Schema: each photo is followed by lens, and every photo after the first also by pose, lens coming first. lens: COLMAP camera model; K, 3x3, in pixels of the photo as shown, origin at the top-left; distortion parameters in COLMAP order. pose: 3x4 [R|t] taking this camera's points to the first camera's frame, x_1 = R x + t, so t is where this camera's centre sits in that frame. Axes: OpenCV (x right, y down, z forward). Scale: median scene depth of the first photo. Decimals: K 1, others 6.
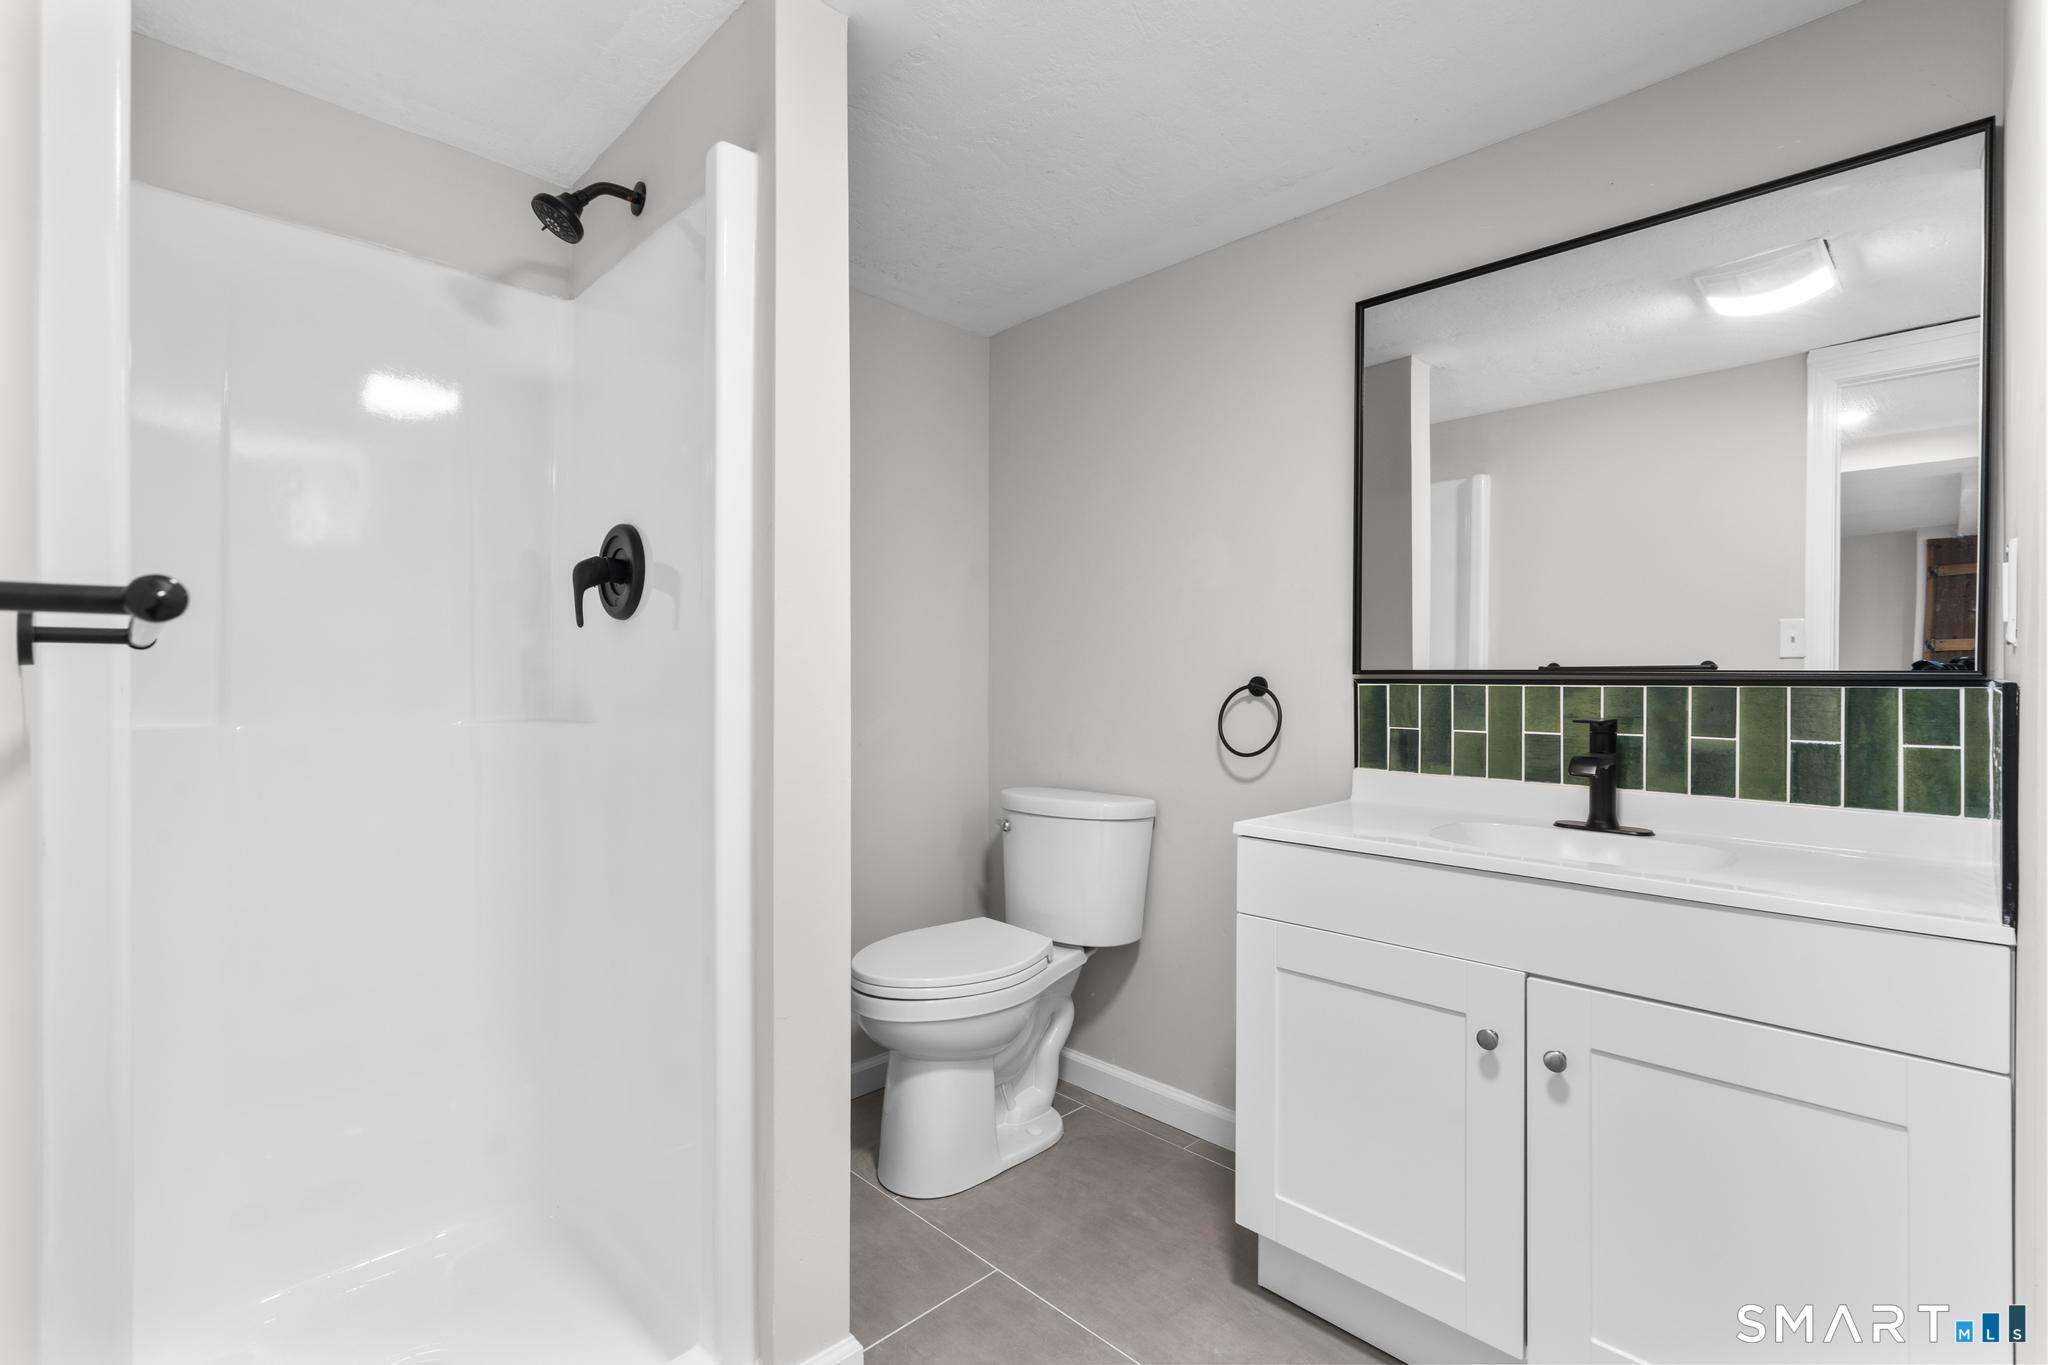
lens RADIAL K [[919.3, 0, 1021.9], [0, 919.3, 676.0], [0, 0, 1]] dist [-0.008547, 0.003466]
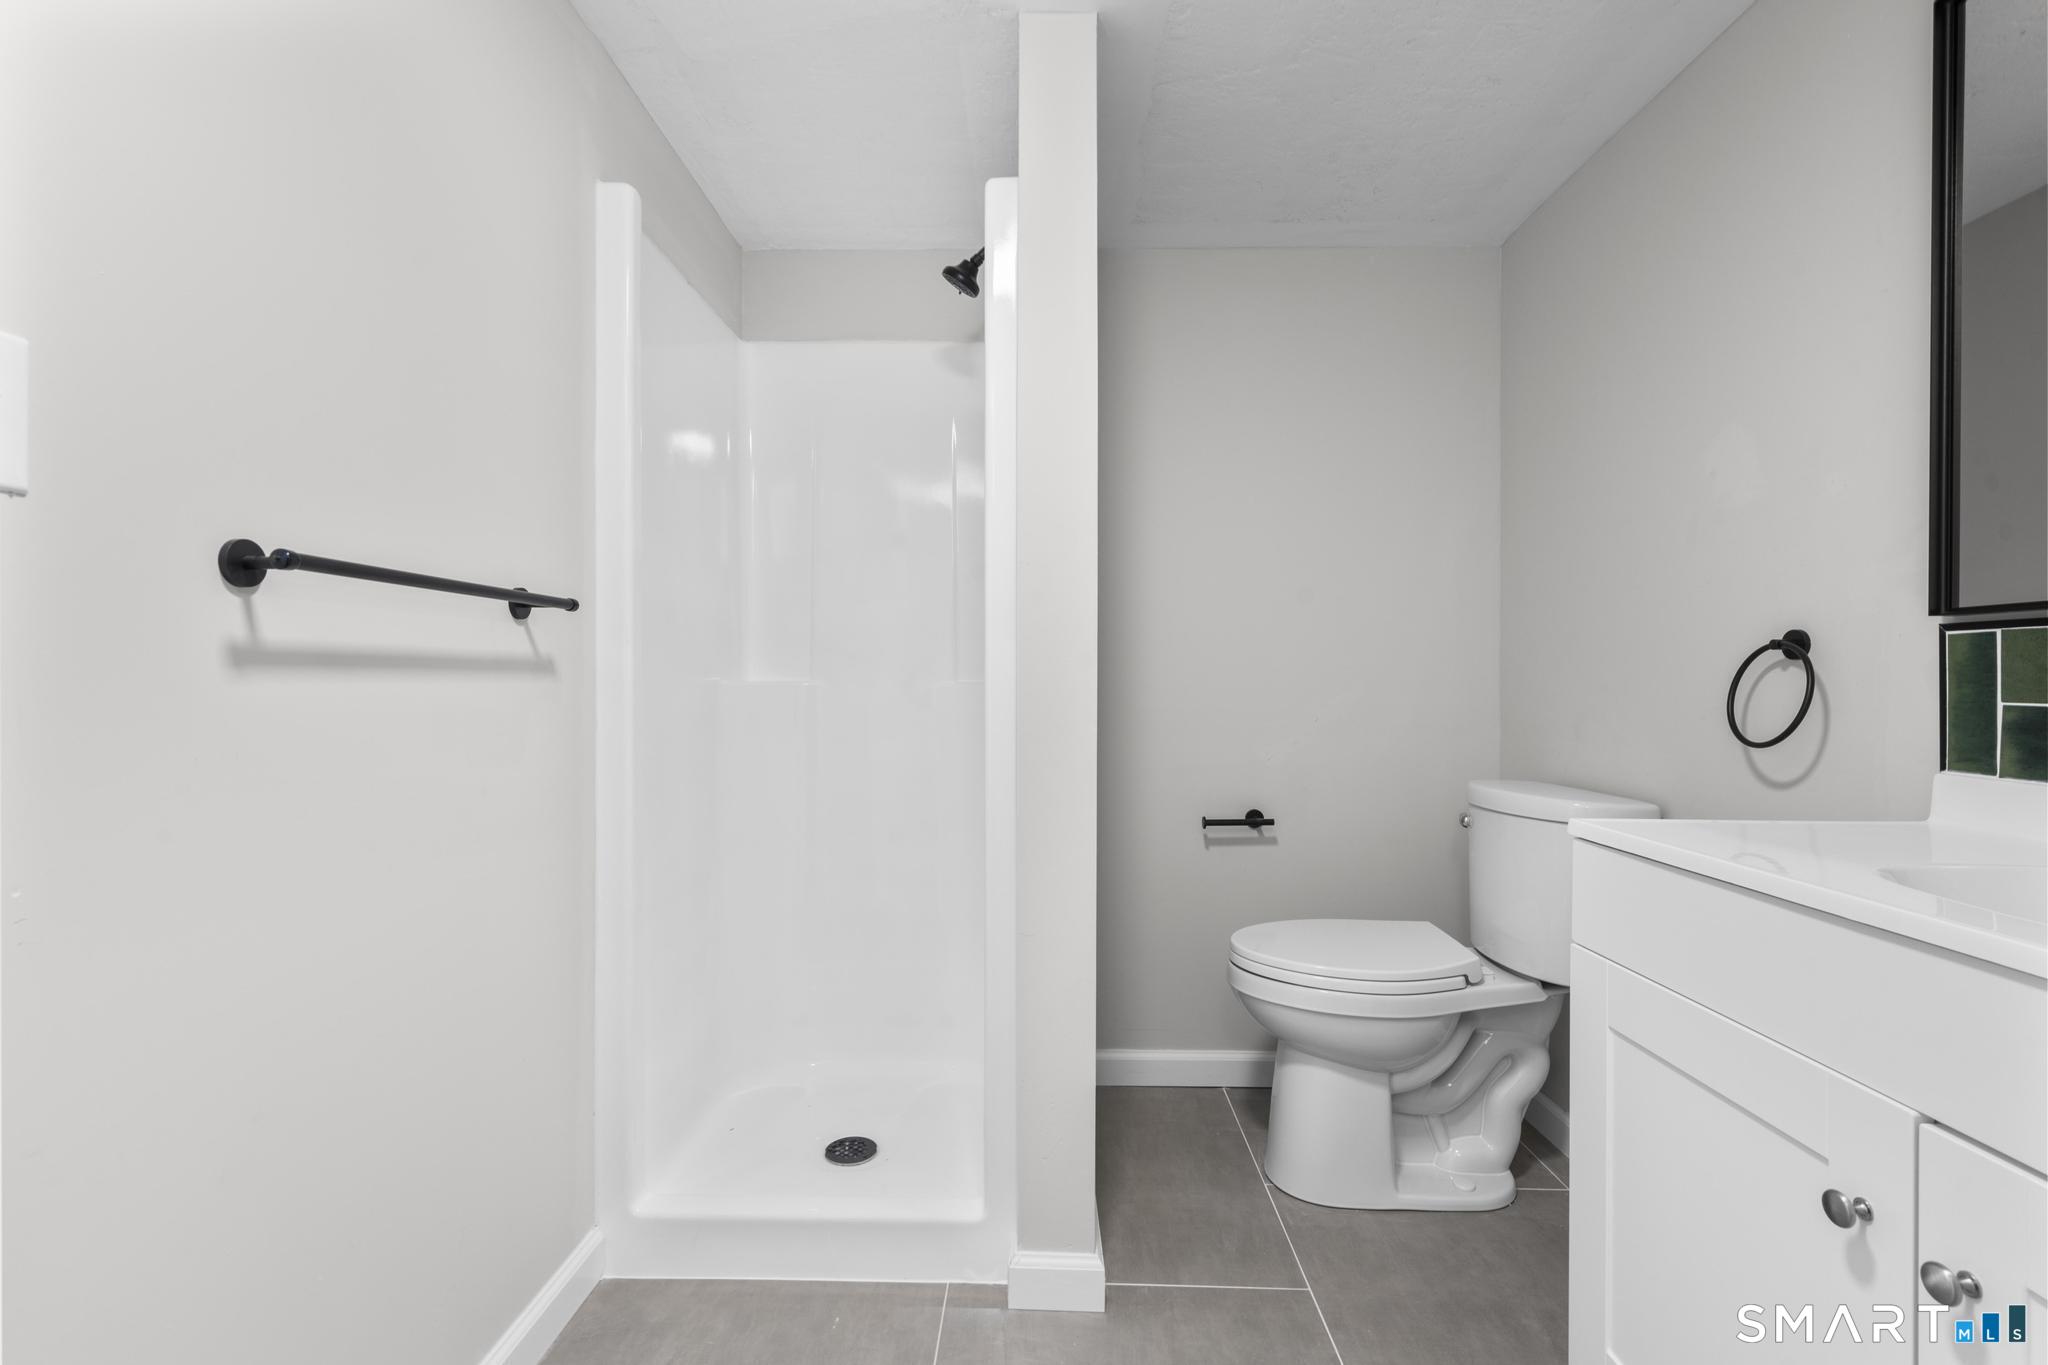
lens RADIAL K [[919.3, 0, 1021.9], [0, 919.3, 676.0], [0, 0, 1]] dist [-0.008547, 0.003466]
pose [[0.691681, -0.001429, -0.722201, 0.390065], [-0.001668, 0.999992, -0.003576, 0.041704], [0.722201, 0.003679, 0.691674, 0.151922]]
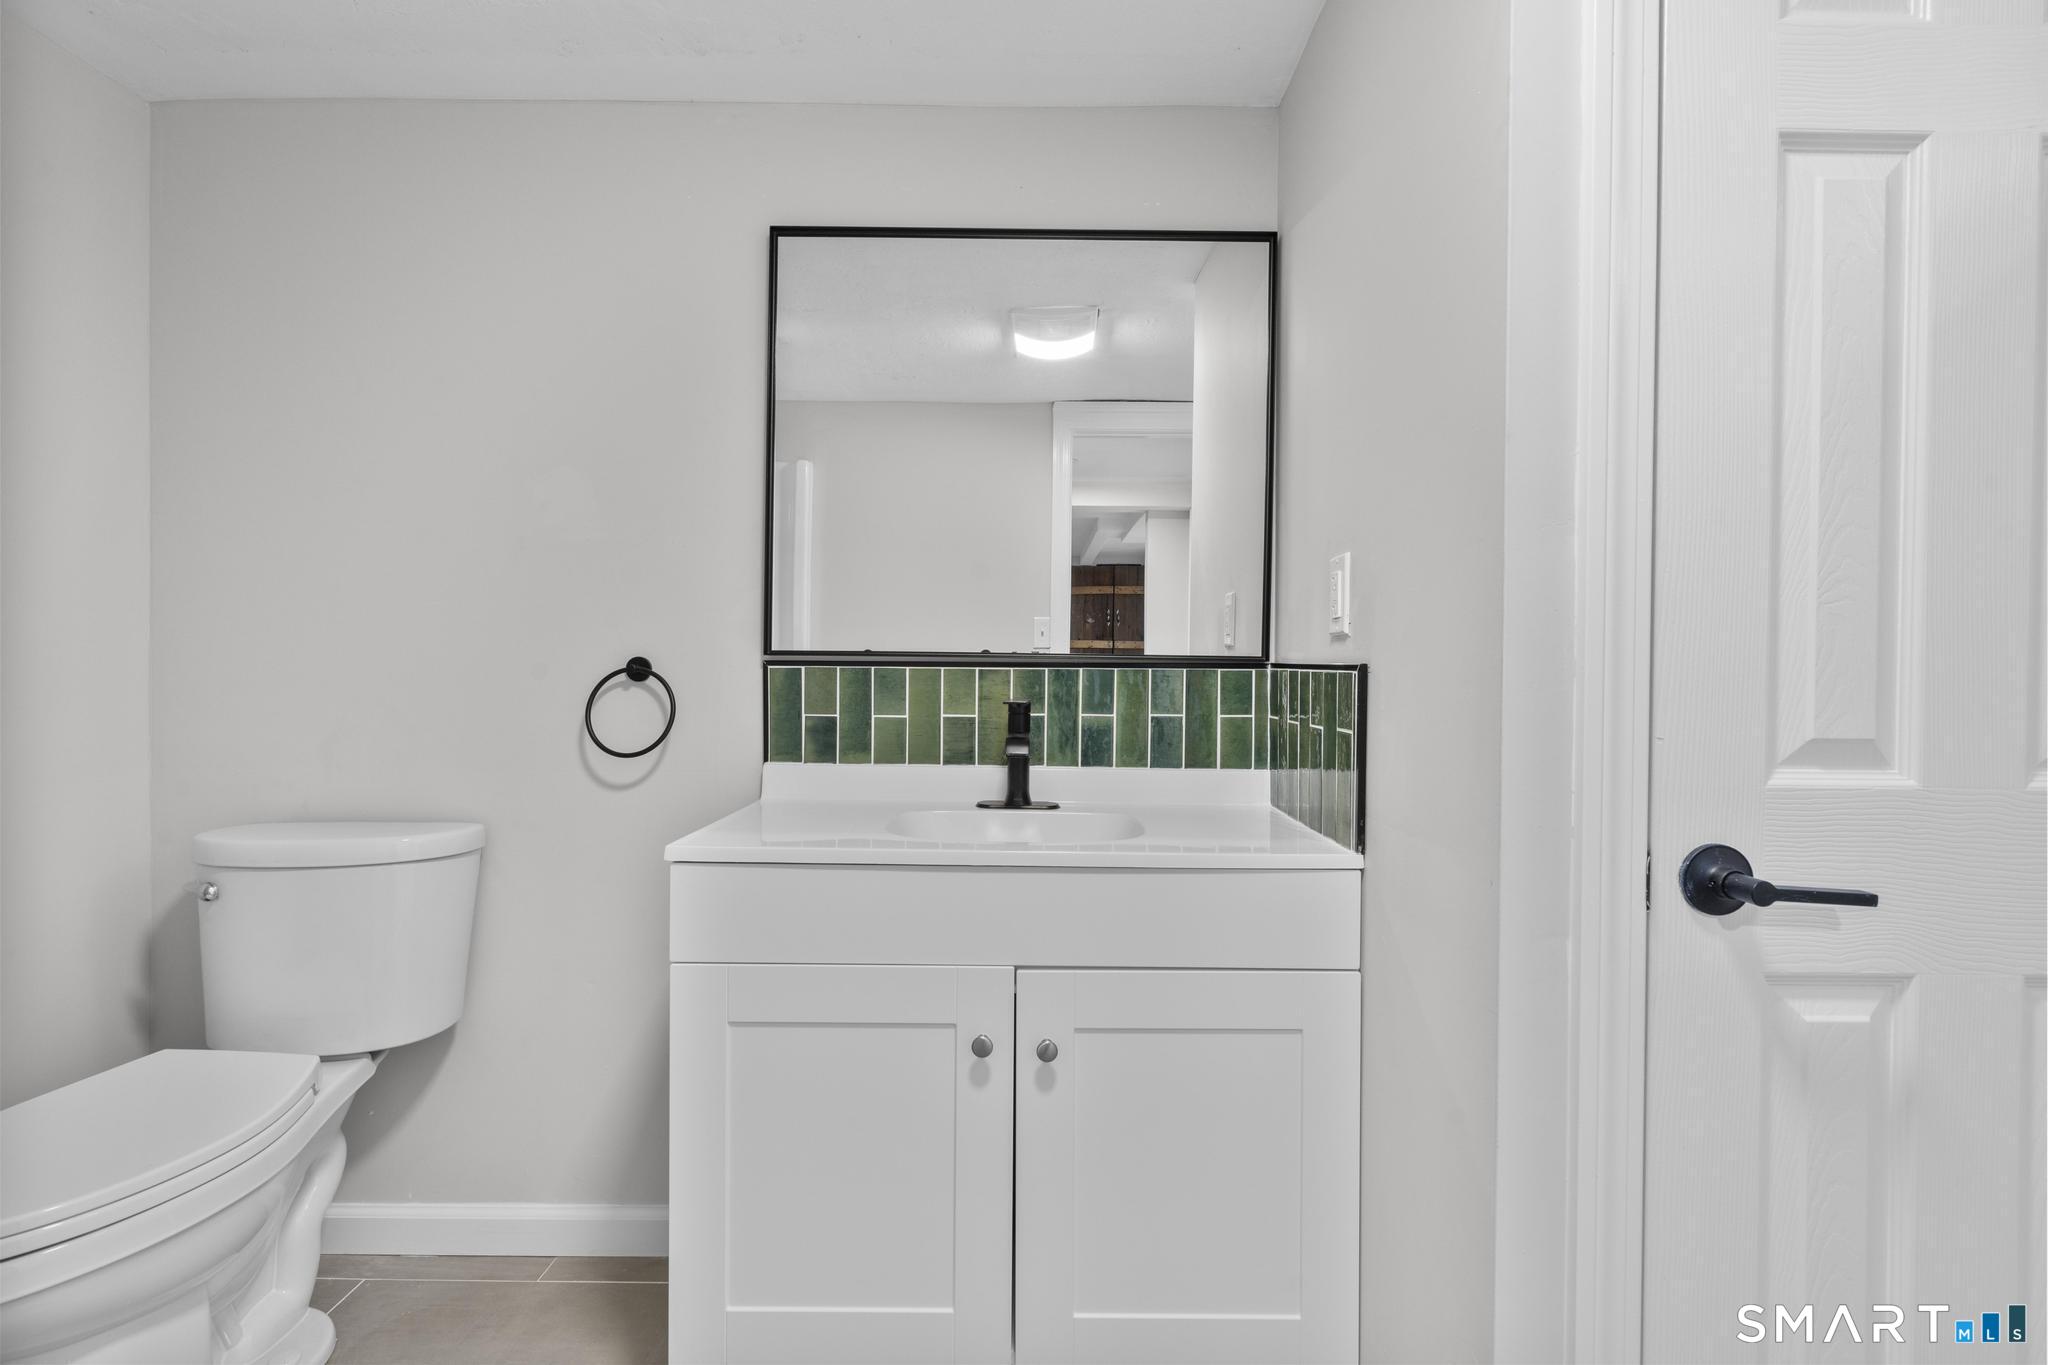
lens RADIAL K [[919.3, 0, 1021.9], [0, 919.3, 676.0], [0, 0, 1]] dist [-0.008547, 0.003466]
pose [[0.706805, -0.002566, 0.707403, -0.083452], [-0.006859, 0.999922, 0.010480, 0.007318], [-0.707375, -0.012259, 0.706732, 0.218071]]
